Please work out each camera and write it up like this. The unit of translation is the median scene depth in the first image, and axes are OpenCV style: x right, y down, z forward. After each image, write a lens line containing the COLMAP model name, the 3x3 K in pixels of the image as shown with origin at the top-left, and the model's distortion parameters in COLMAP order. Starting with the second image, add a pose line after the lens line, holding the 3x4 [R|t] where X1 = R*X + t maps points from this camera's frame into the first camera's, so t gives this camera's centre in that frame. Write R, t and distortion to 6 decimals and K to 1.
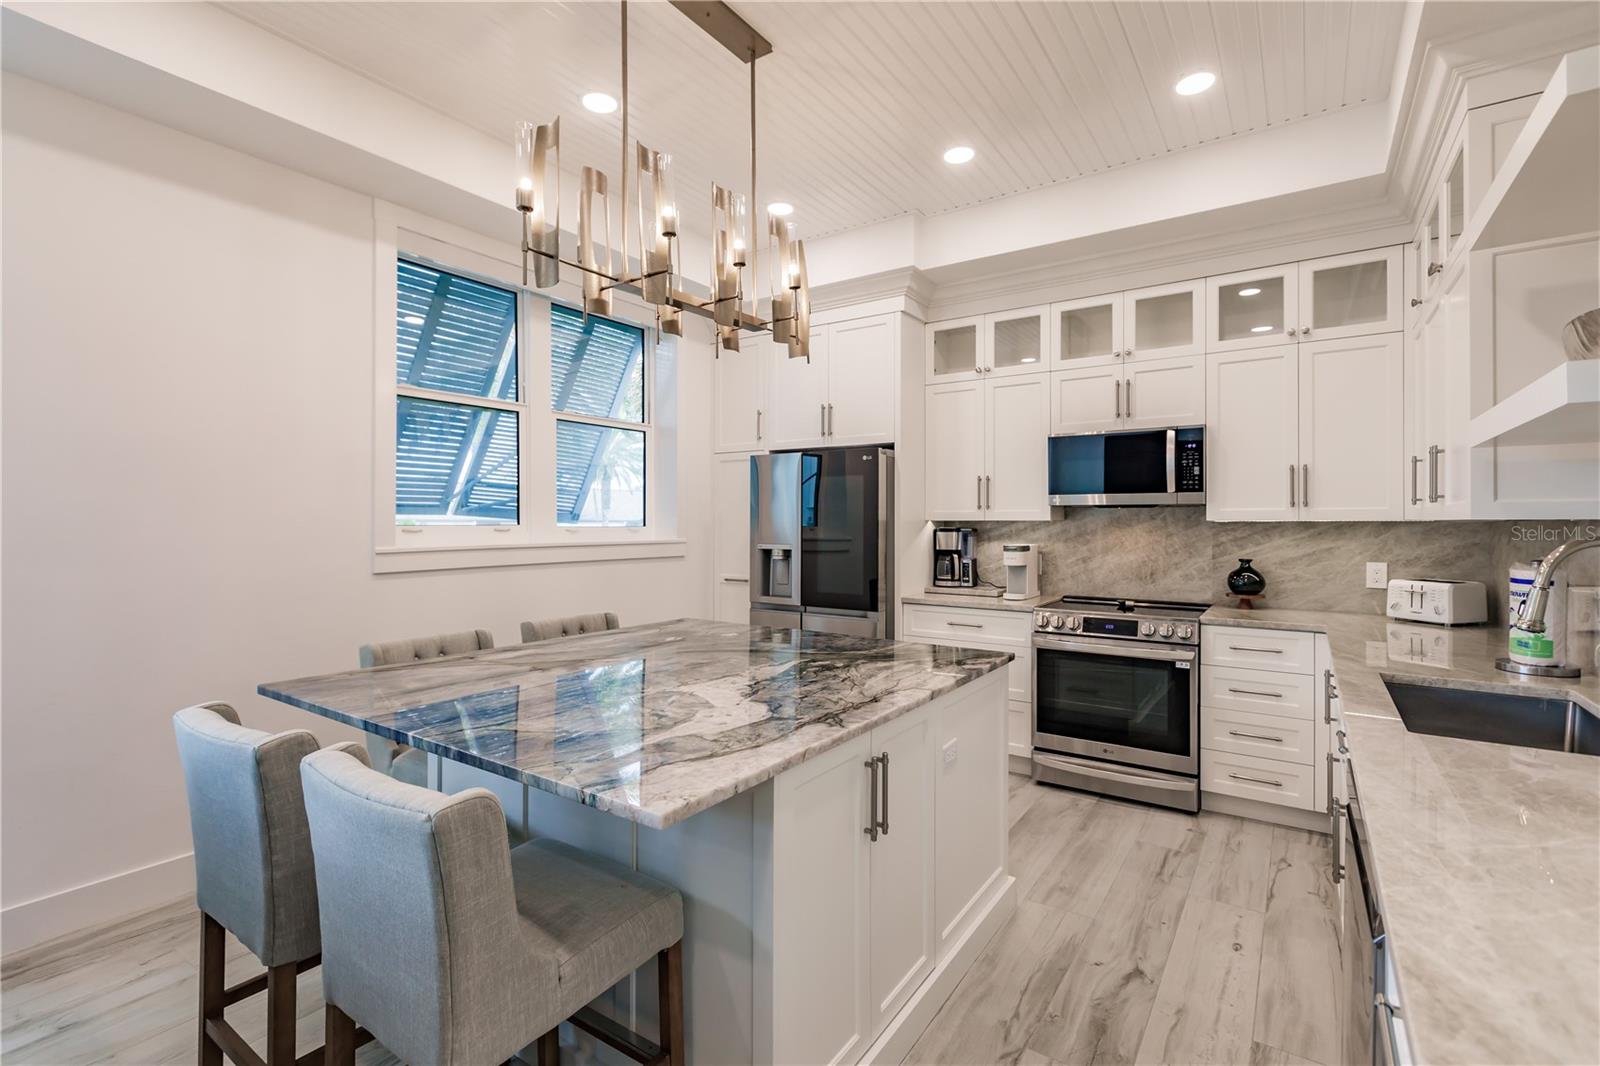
lens RADIAL K [[732.0, 0, 817.3], [0, 732.0, 521.8], [0, 0, 1]] dist [0.021273, -0.000034]
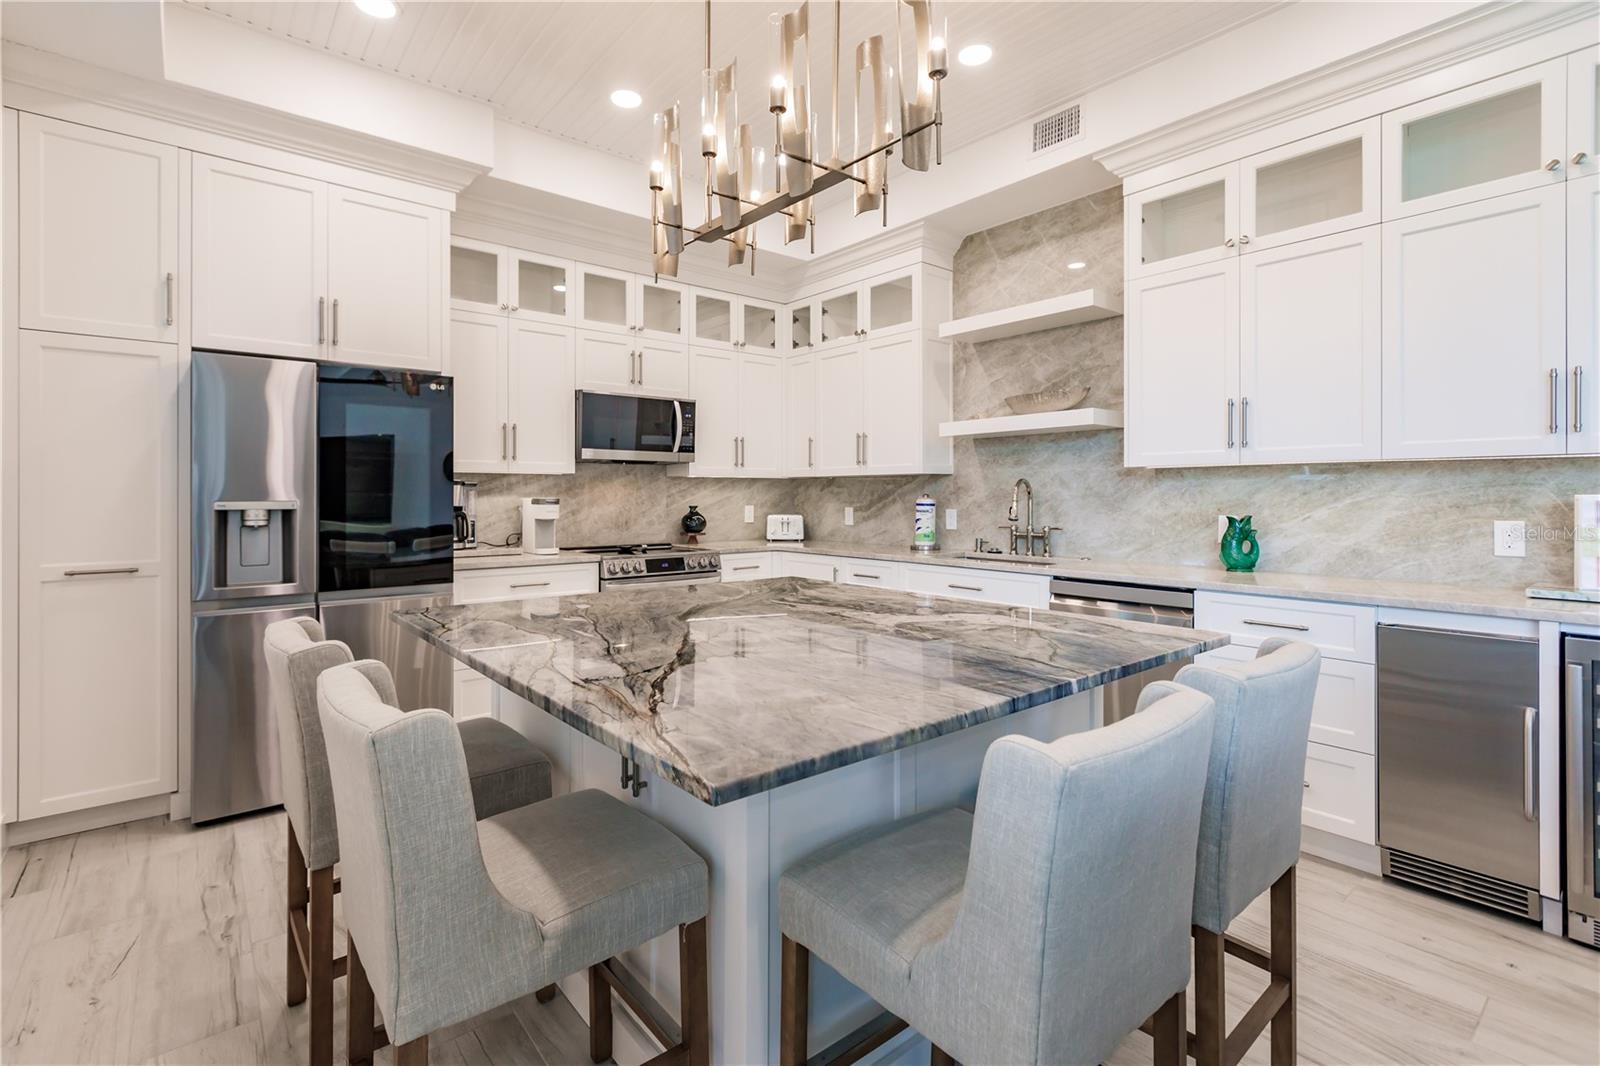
lens RADIAL K [[740.0, 0, 796.9], [0, 740.0, 495.3], [0, 0, 1]] dist [0.003729, 0.000366]
pose [[0.291881, -0.001740, 0.956453, -0.580810], [0.002425, 0.999996, 0.001079, 0.028361], [-0.956452, 0.002005, 0.291884, 0.407599]]
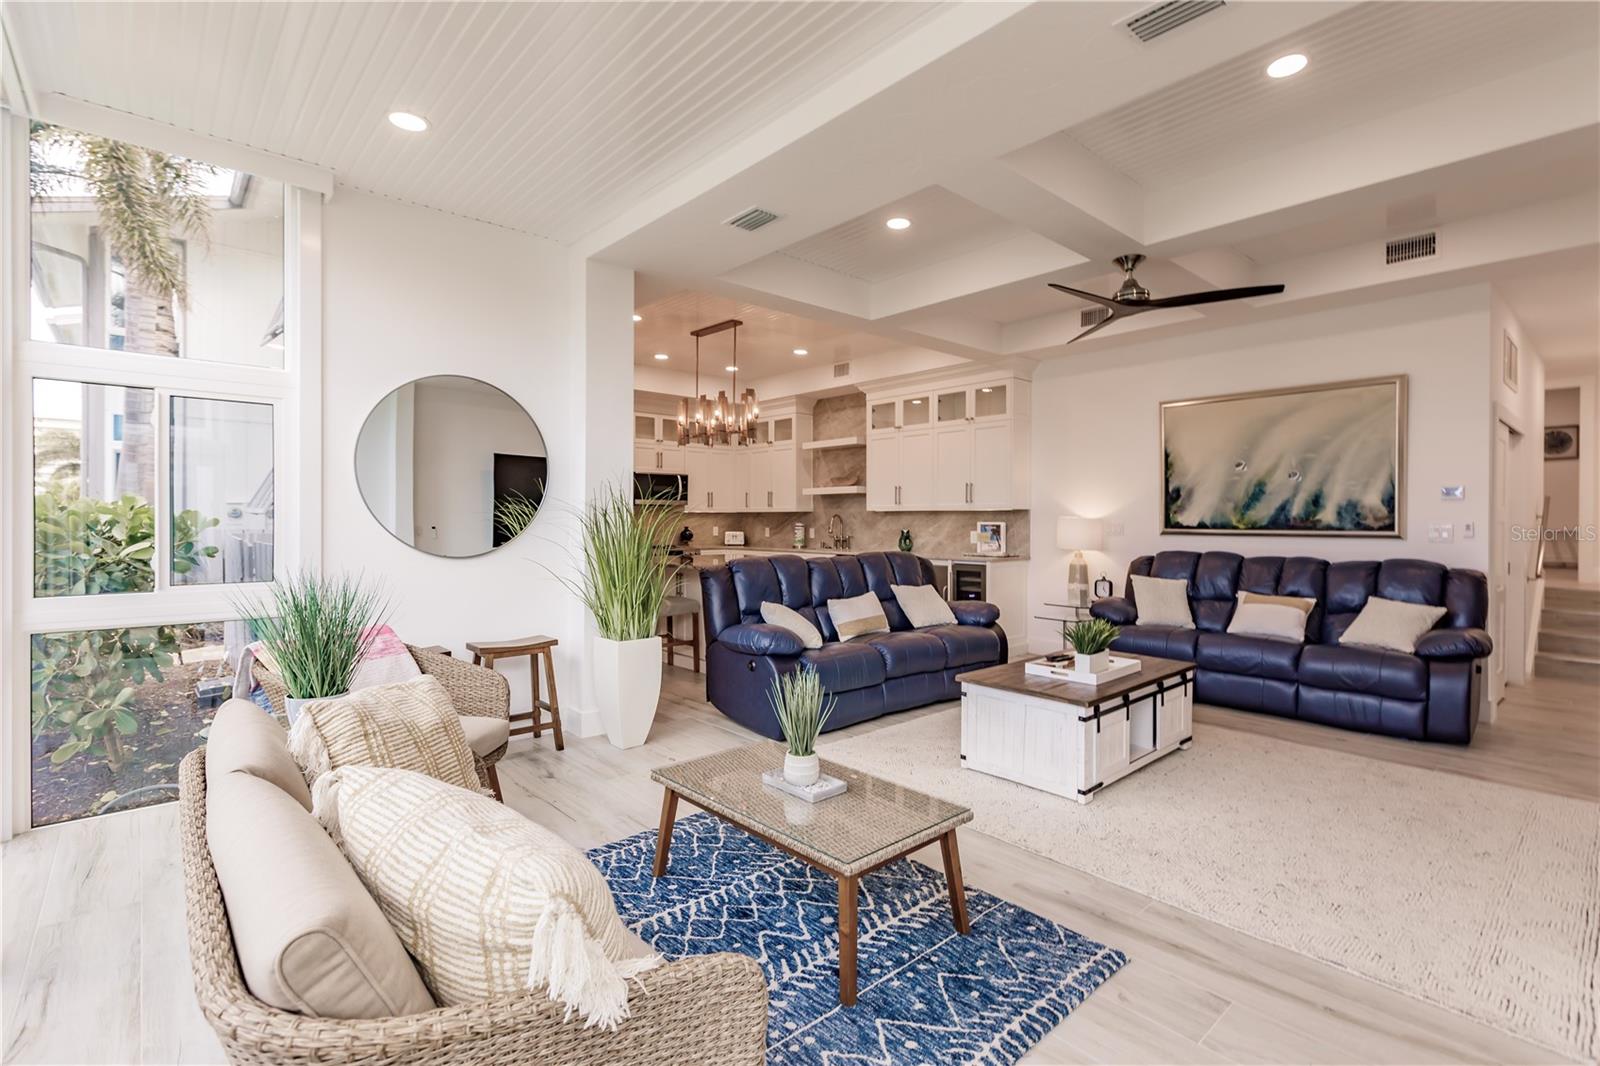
lens RADIAL K [[732.0, 0, 817.3], [0, 732.0, 521.8], [0, 0, 1]] dist [0.021273, -0.000034]
pose [[0.230305, -0.003026, 0.973114, -1.670832], [-0.000735, 0.999994, 0.003283, 0.022790], [-0.973118, -0.001471, 0.230301, -0.030270]]
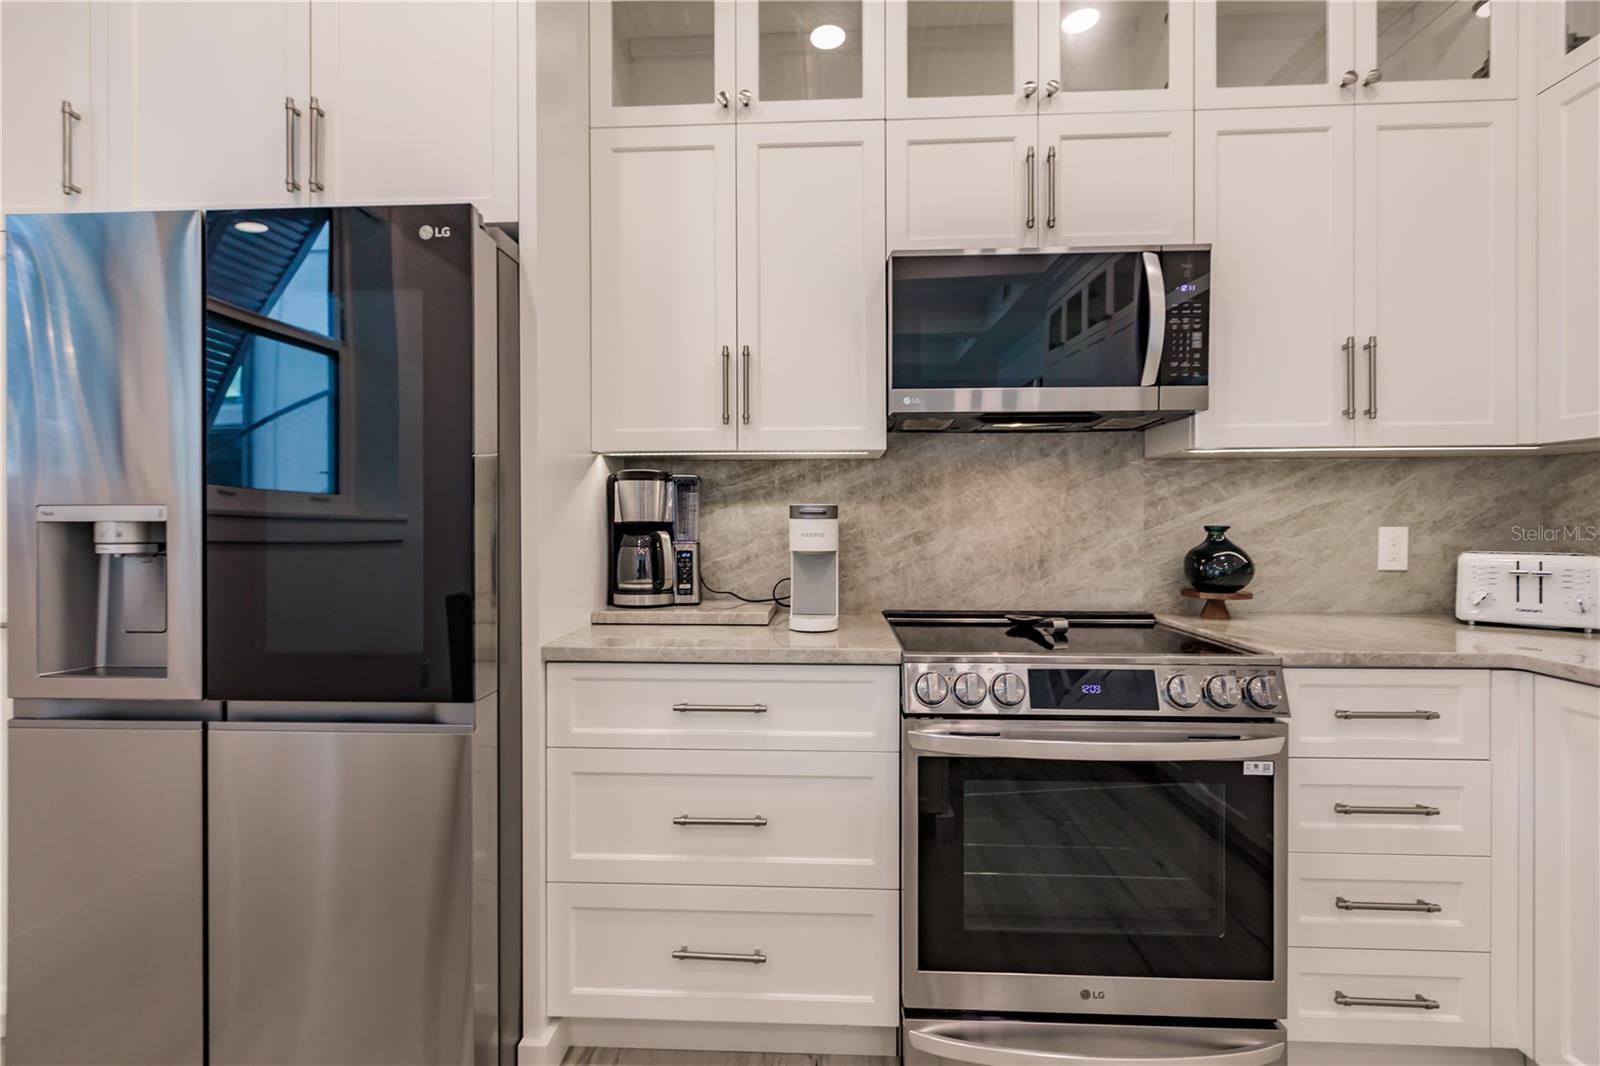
lens RADIAL K [[718.5, 0, 787.8], [0, 718.5, 522.1], [0, 0, 1]] dist [0.000483, 0.000009]
pose [[0.867284, -0.004751, 0.497791, 0.044765], [0.004143, 0.999989, 0.002326, 0.041841], [-0.497797, 0.000045, 0.867294, 0.650842]]
